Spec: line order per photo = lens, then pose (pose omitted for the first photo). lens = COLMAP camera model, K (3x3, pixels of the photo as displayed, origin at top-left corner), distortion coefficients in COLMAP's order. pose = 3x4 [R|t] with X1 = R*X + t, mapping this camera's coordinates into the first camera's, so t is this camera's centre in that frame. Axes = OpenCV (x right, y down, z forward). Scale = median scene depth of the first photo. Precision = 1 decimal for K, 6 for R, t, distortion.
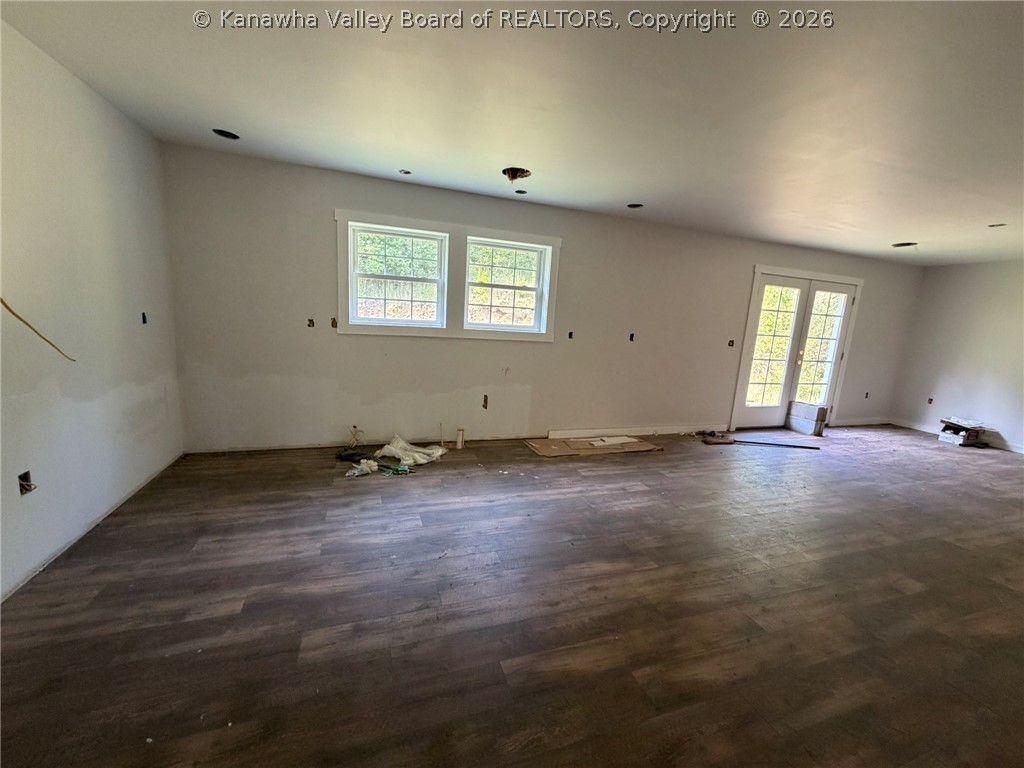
lens RADIAL K [[410.1, 0, 507.4], [0, 410.1, 387.0], [0, 0, 1]] dist [-0.002970, -0.000011]
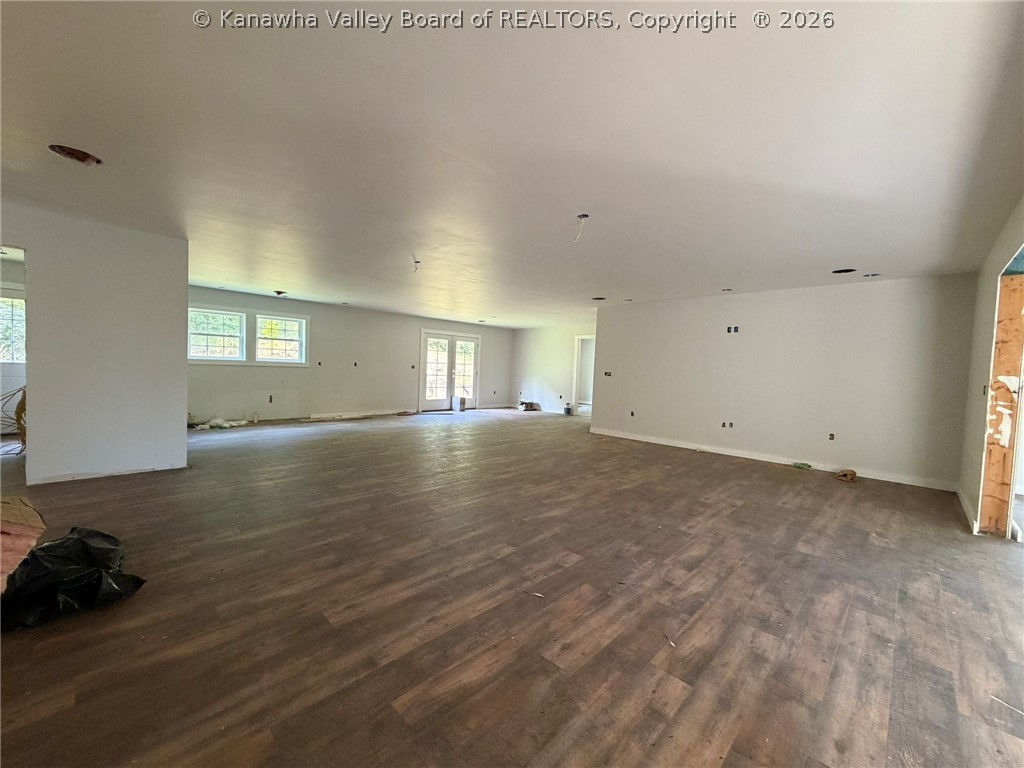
lens RADIAL K [[410.1, 0, 508.6], [0, 410.1, 384.5], [0, 0, 1]] dist [-0.002970, -0.000011]
pose [[0.894187, -0.046185, 0.445304, 0.077710], [0.098034, 0.990724, -0.094102, 0.222750], [-0.436828, 0.127800, 0.890421, -1.018182]]
